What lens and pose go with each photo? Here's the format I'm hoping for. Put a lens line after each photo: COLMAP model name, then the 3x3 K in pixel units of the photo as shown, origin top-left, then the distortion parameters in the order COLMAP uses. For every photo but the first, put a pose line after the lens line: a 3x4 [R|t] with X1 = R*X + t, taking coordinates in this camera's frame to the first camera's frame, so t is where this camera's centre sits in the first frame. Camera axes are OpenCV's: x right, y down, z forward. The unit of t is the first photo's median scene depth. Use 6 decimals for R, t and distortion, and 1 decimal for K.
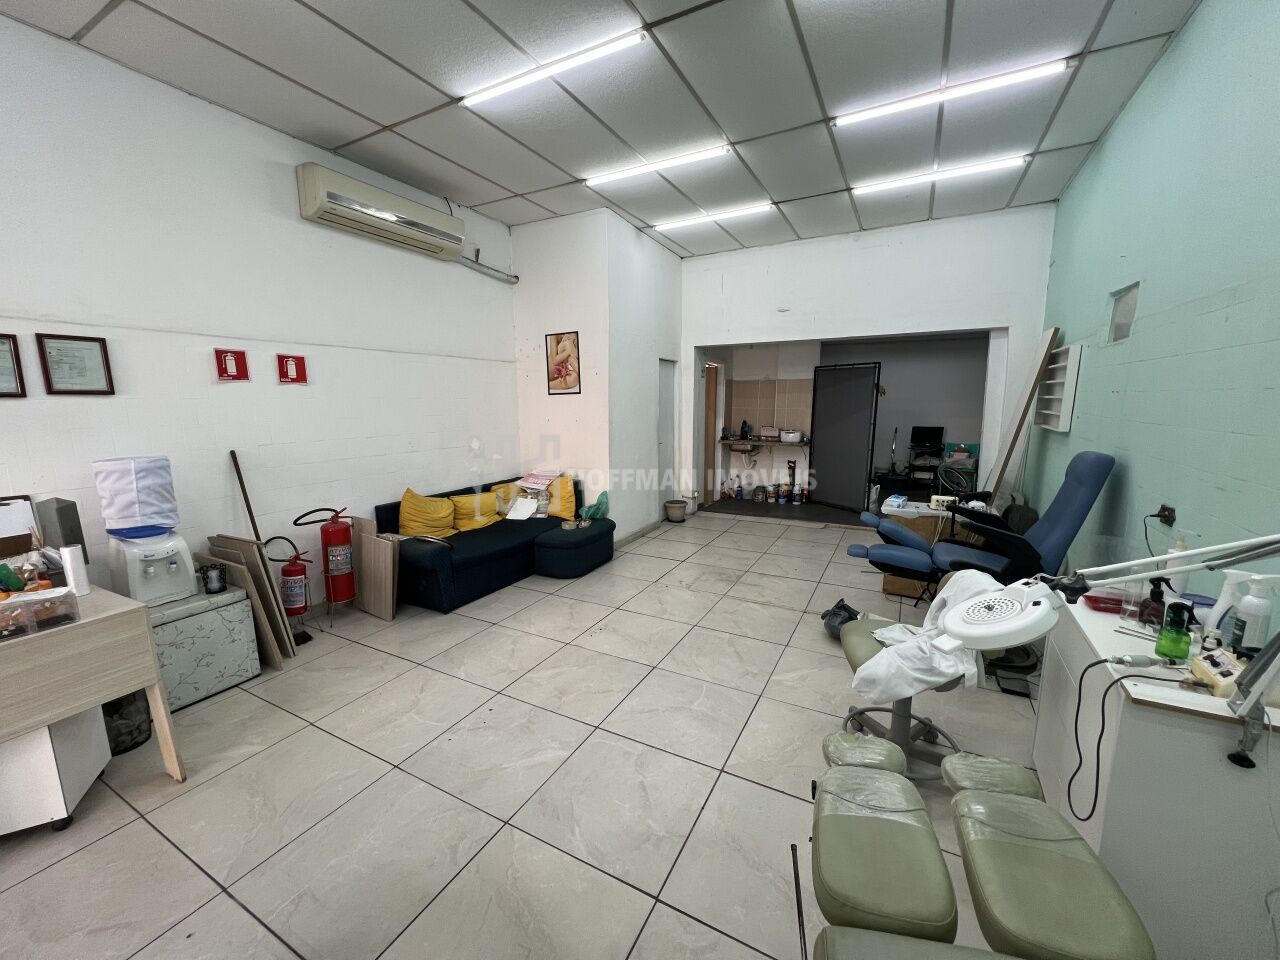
lens RADIAL K [[512.2, 0, 640.0], [0, 512.2, 480.0], [0, 0, 1]] dist [0.001057, -0.000031]
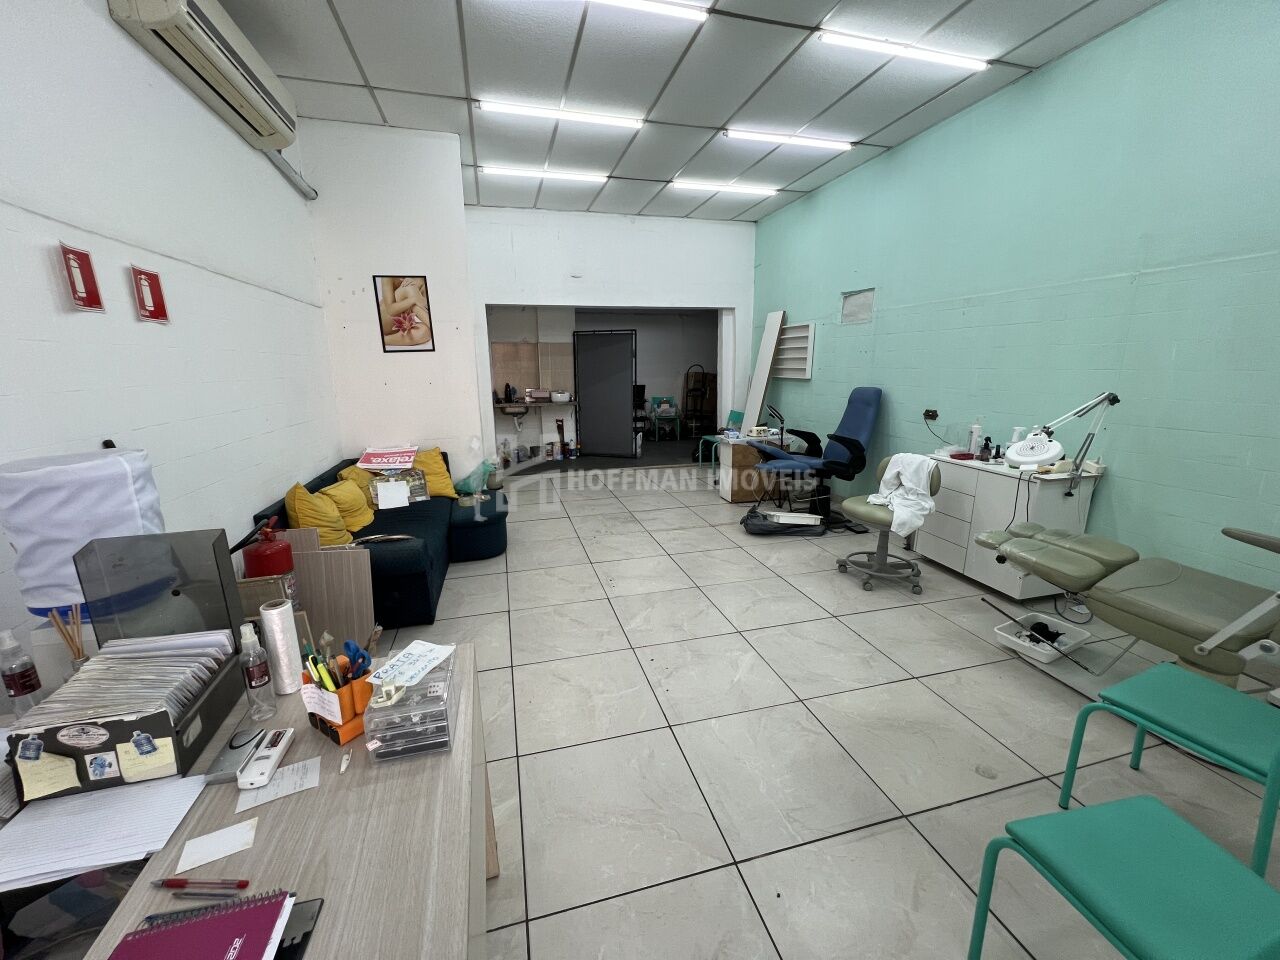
lens RADIAL K [[512.2, 0, 640.0], [0, 512.2, 480.0], [0, 0, 1]] dist [0.001057, -0.000031]
pose [[0.725379, -0.153488, 0.671019, -0.480188], [0.114166, 0.988148, 0.102613, -0.004627], [-0.678816, 0.002175, 0.734305, 0.140201]]
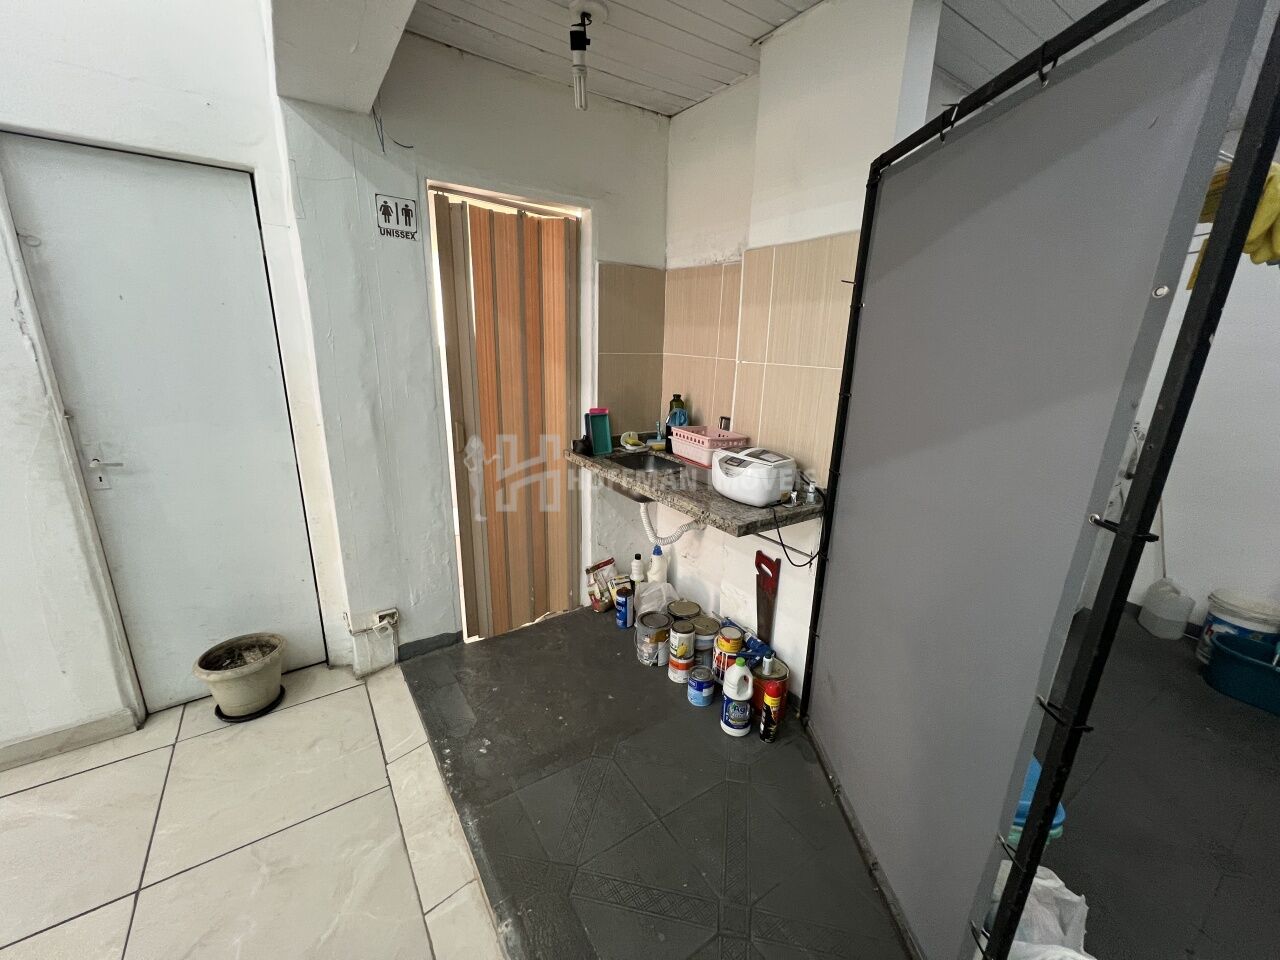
lens RADIAL K [[512.2, 0, 640.0], [0, 512.2, 480.0], [0, 0, 1]] dist [0.001057, -0.000031]
pose [[0.885602, 0.146252, -0.440816, 0.521790], [-0.103145, 0.987357, 0.120363, -0.156485], [0.452846, -0.061125, 0.889491, 1.081267]]
